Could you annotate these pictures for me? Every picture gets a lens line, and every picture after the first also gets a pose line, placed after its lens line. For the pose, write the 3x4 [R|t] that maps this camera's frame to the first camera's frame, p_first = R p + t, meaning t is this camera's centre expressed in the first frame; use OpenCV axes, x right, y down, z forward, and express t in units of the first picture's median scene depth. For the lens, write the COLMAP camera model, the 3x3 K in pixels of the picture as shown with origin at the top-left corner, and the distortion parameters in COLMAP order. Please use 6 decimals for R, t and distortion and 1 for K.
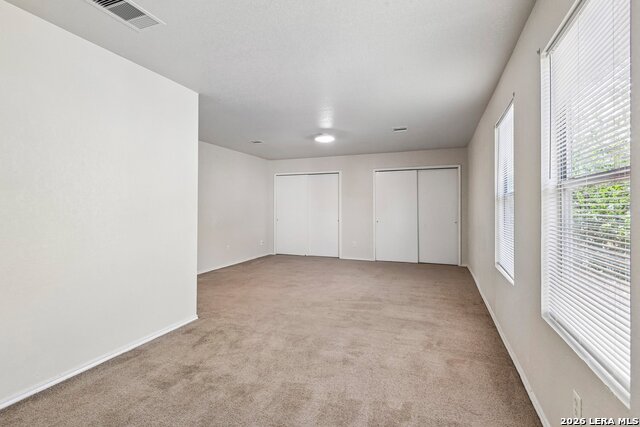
lens RADIAL K [[300.1, 0, 317.1], [0, 300.1, 212.0], [0, 0, 1]] dist [-0.002841, -0.000011]
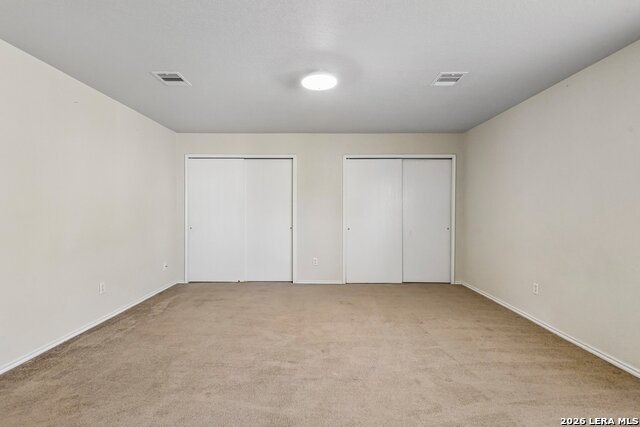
lens RADIAL K [[300.1, 0, 325.0], [0, 300.1, 215.4], [0, 0, 1]] dist [-0.002841, -0.000011]
pose [[0.928168, -0.005704, 0.372118, -0.119845], [0.002901, 0.999963, 0.008091, -0.005736], [-0.372150, -0.006430, 0.928150, 0.352377]]
